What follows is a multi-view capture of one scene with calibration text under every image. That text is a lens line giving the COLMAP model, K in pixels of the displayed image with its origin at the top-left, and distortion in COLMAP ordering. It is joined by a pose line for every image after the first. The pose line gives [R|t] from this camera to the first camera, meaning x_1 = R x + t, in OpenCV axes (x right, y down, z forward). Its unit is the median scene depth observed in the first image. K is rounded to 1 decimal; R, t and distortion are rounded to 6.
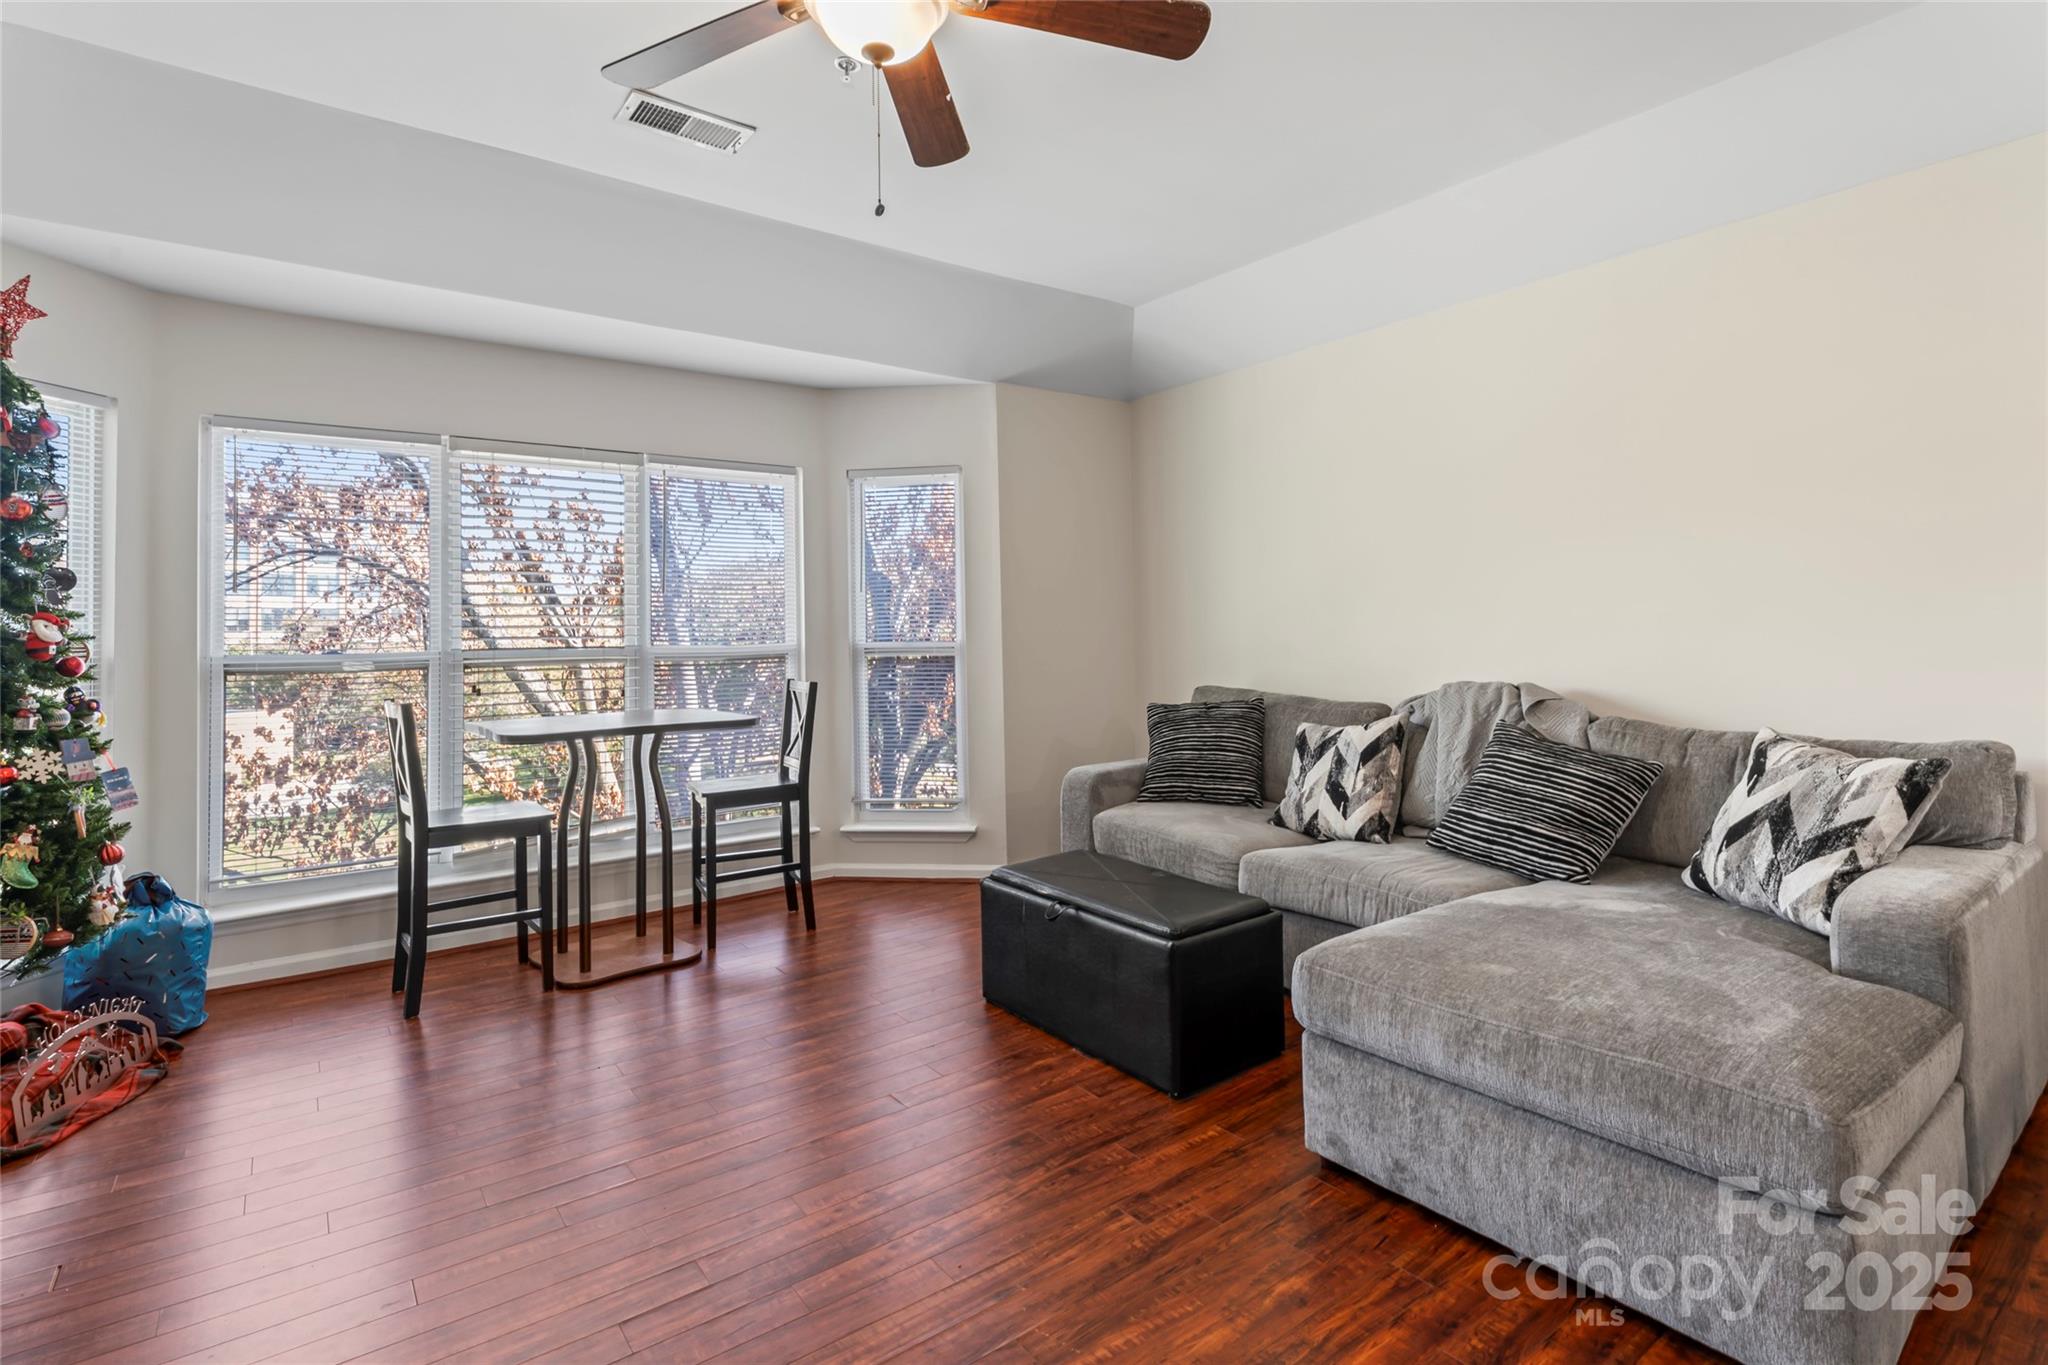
lens RADIAL K [[949.0, 0, 1023.4], [0, 949.0, 649.8], [0, 0, 1]] dist [0.000383, -0.000010]
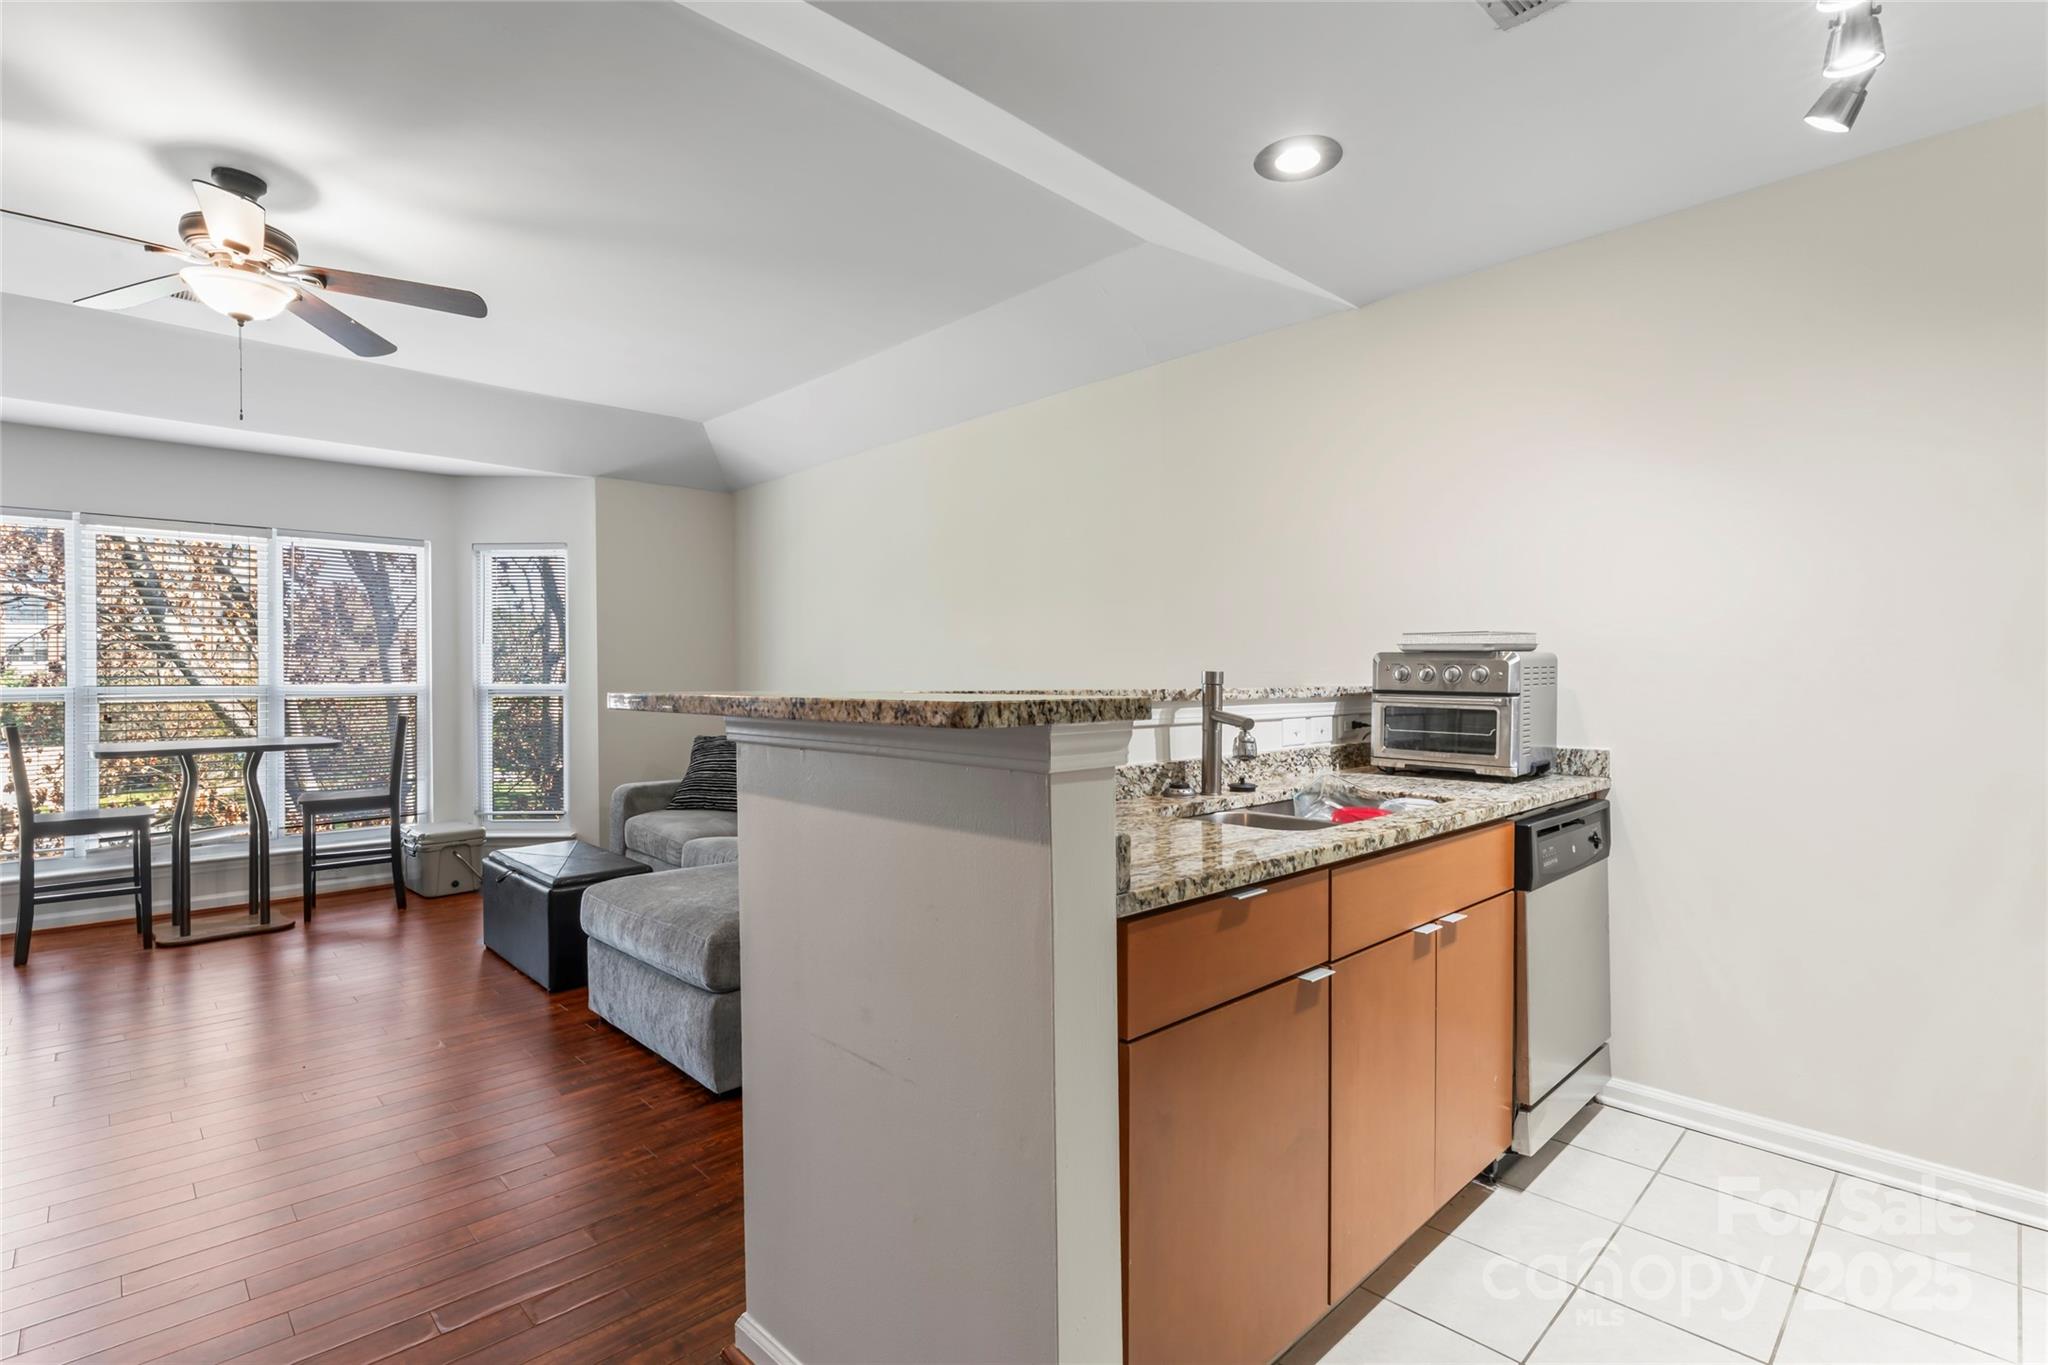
lens RADIAL K [[948.0, 0, 1020.7], [0, 948.0, 698.6], [0, 0, 1]] dist [-0.005712, -0.000465]
pose [[0.991837, 0.011537, 0.126988, 0.445559], [-0.012425, 0.999904, 0.006196, -0.007256], [-0.126904, -0.007723, 0.991885, -0.360950]]
